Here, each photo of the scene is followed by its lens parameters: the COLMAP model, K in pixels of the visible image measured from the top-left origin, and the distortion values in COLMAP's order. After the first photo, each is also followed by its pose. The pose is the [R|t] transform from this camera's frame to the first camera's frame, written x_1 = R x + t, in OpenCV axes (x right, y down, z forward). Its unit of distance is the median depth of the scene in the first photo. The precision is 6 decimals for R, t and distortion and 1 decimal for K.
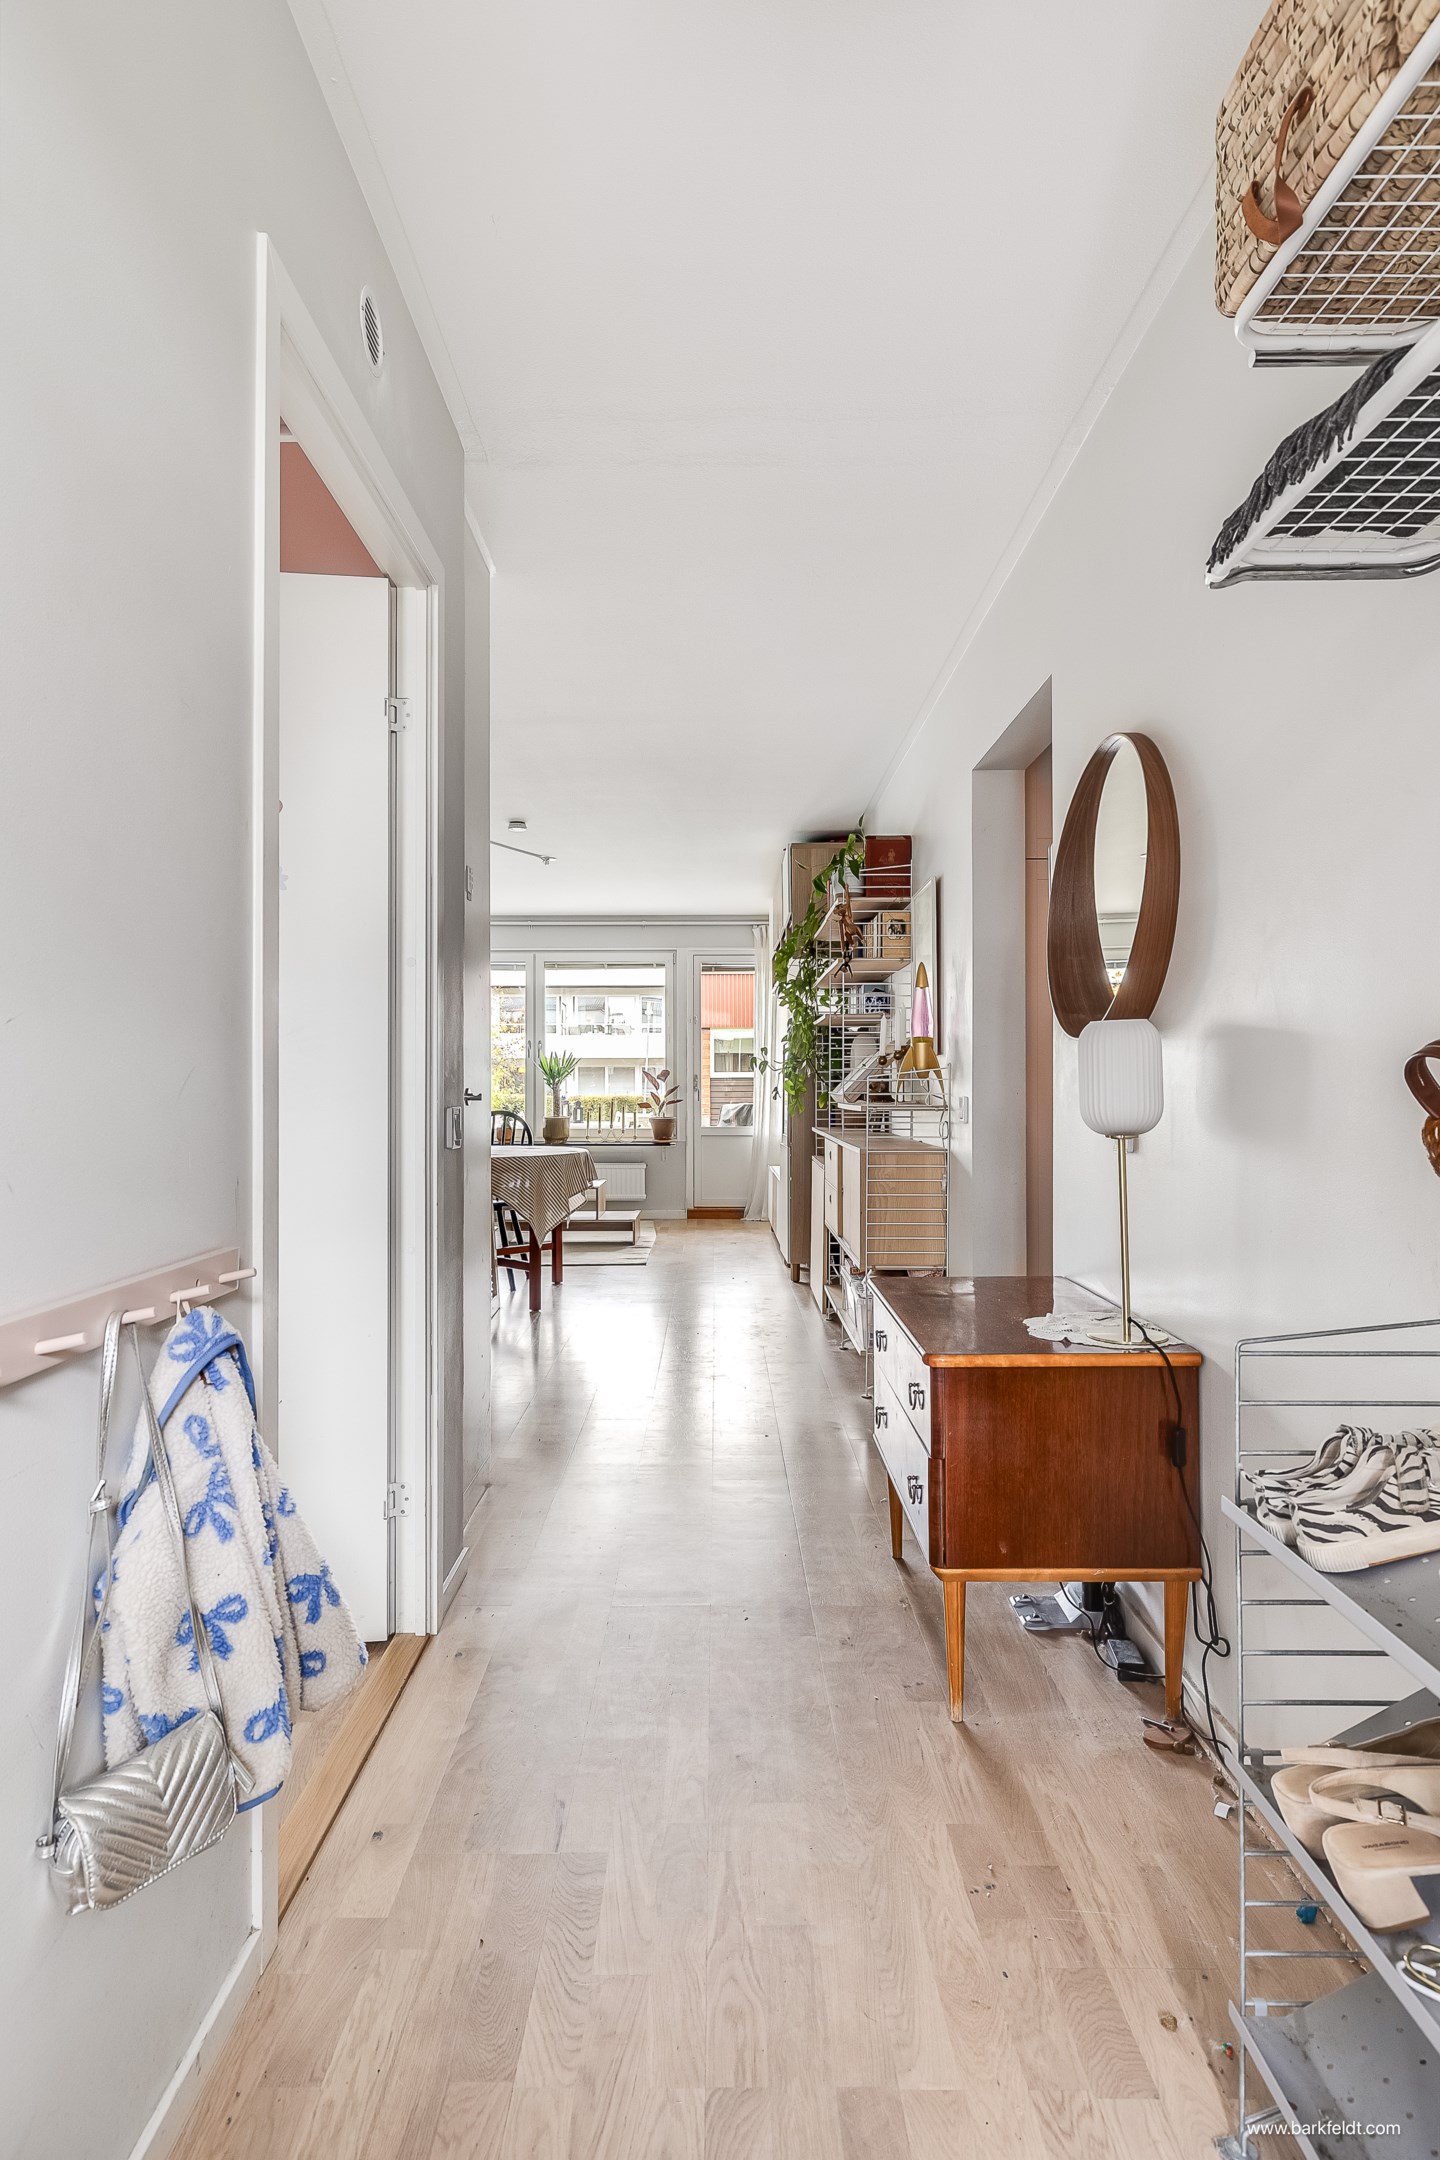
lens RADIAL K [[1234.3, 0, 710.1], [0, 1234.3, 1088.3], [0, 0, 1]] dist [-0.003474, -0.000115]
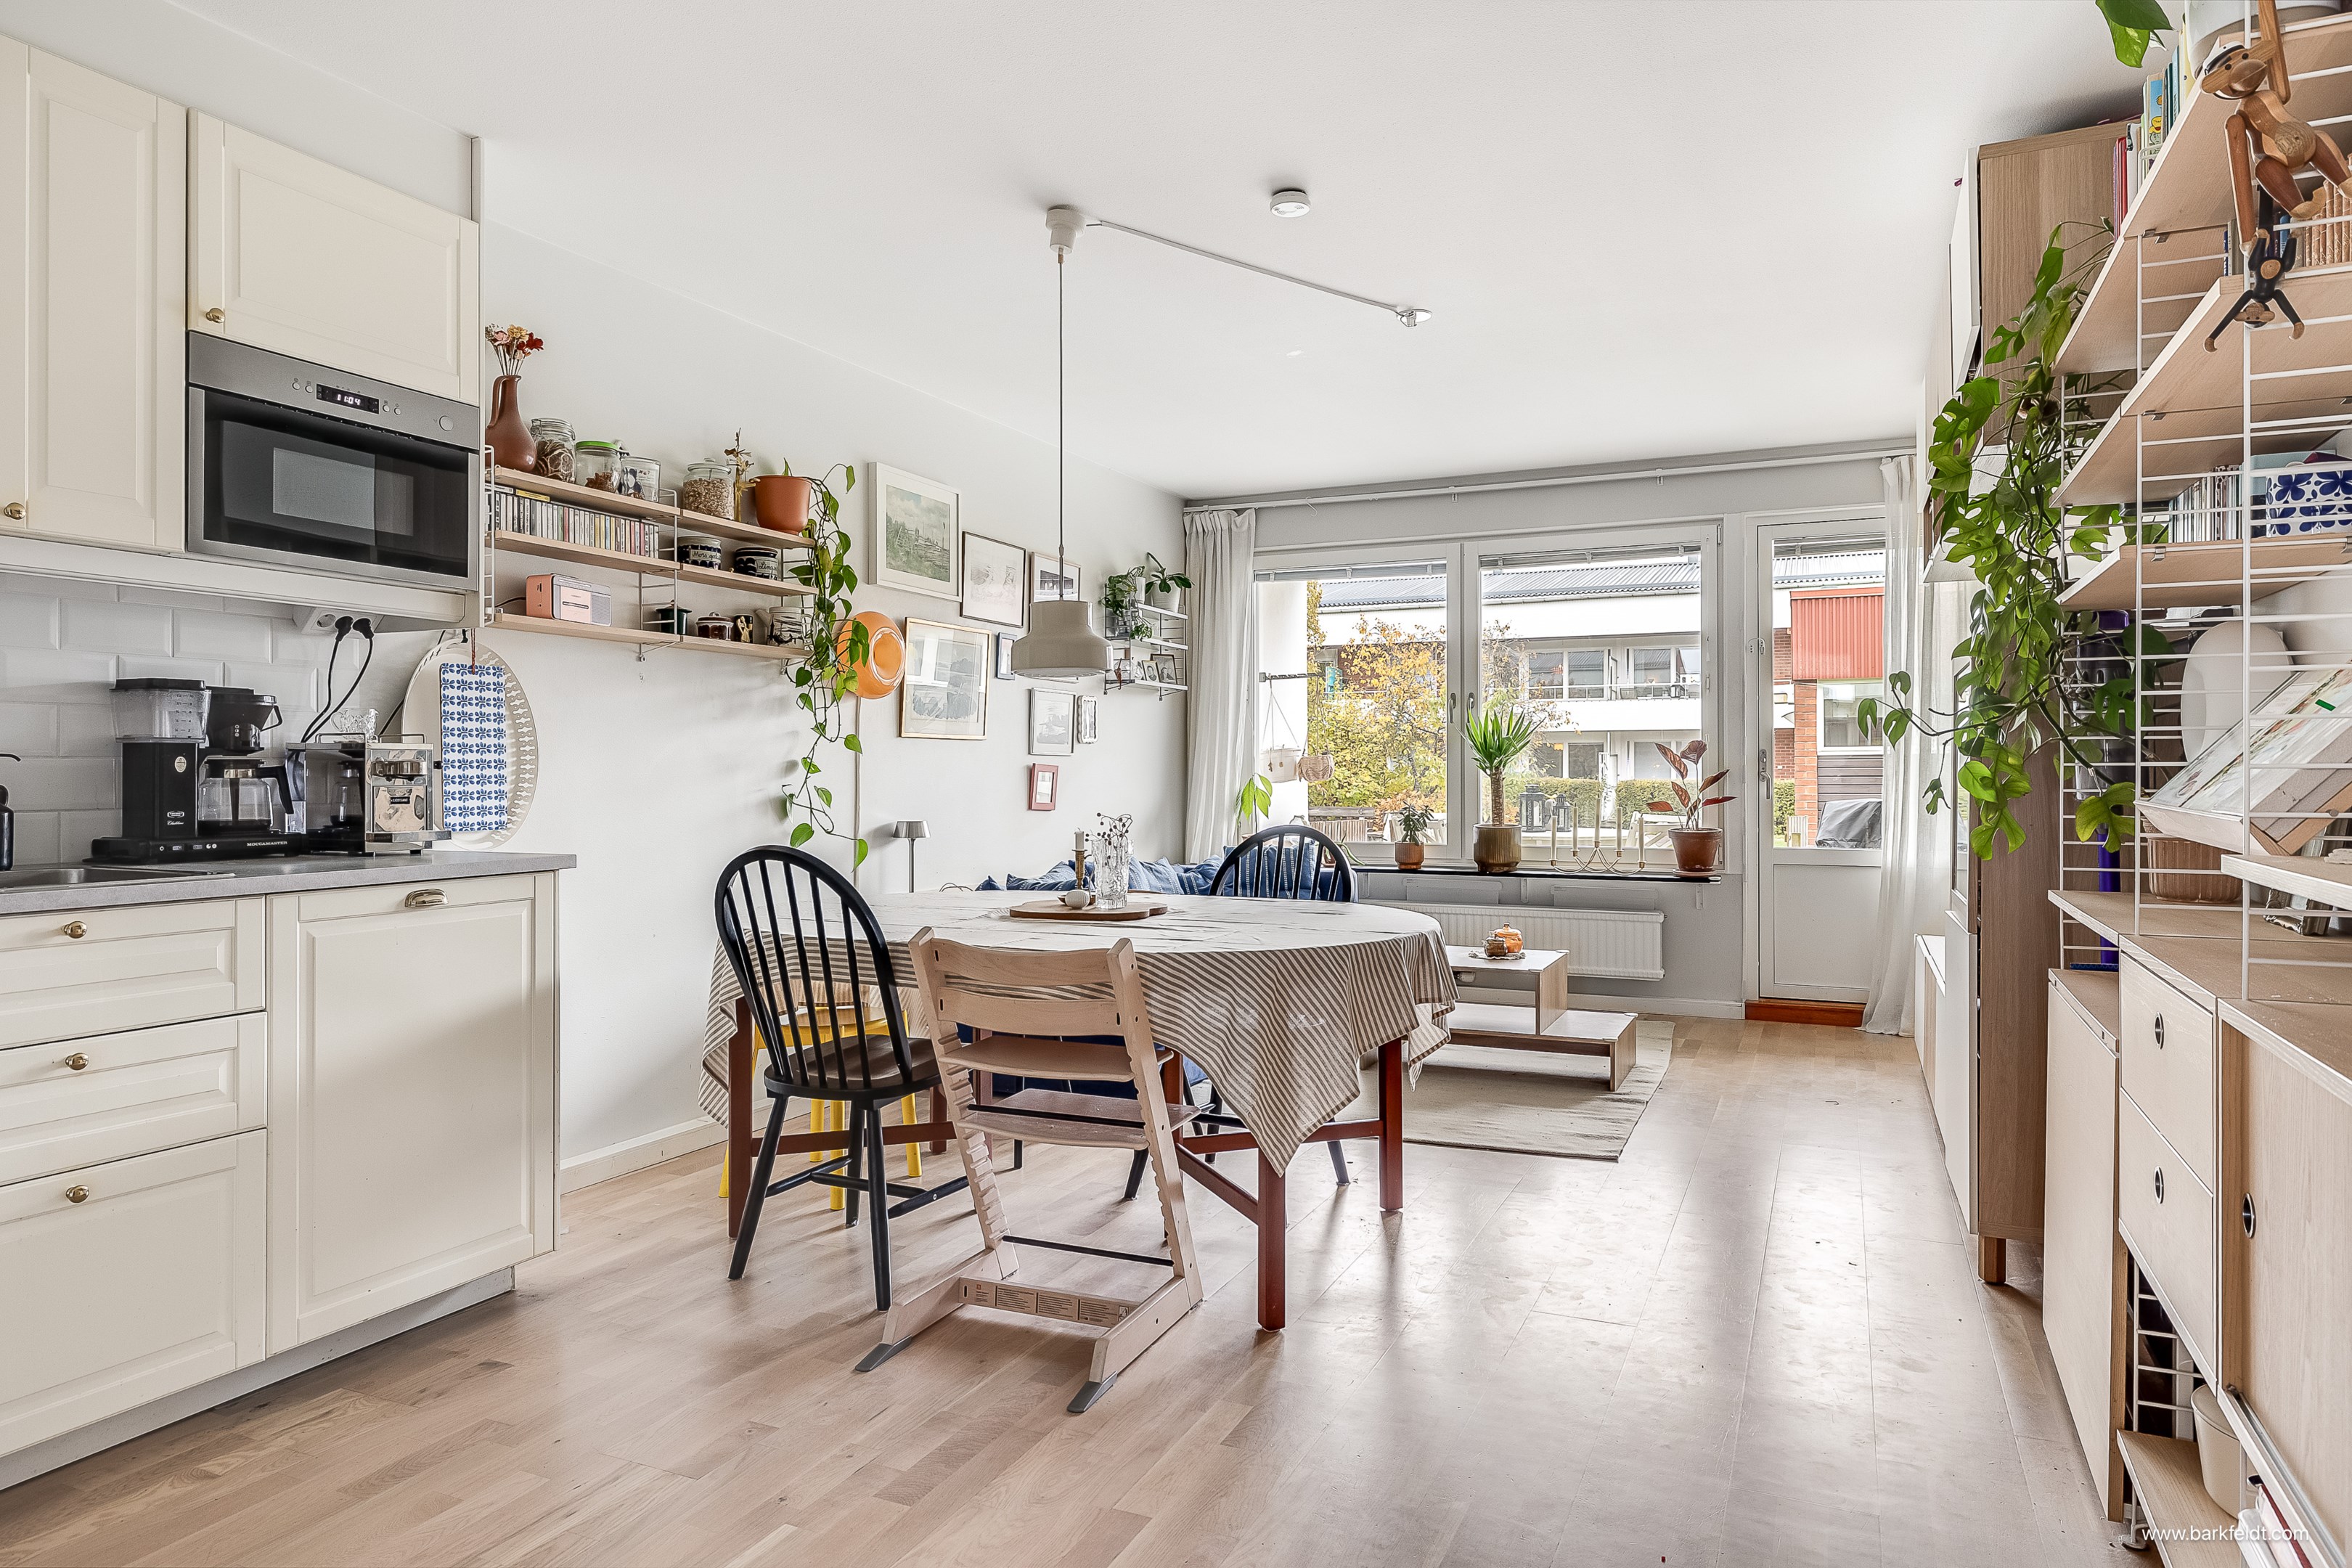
lens RADIAL K [[1458.0, 0, 1179.0], [0, 1458.0, 769.6], [0, 0, 1]] dist [0.004984, -0.000486]
pose [[0.912705, -0.001385, -0.408617, 0.017176], [0.001689, 0.999999, 0.000384, -0.003193], [0.408616, -0.001040, 0.912706, 0.346891]]
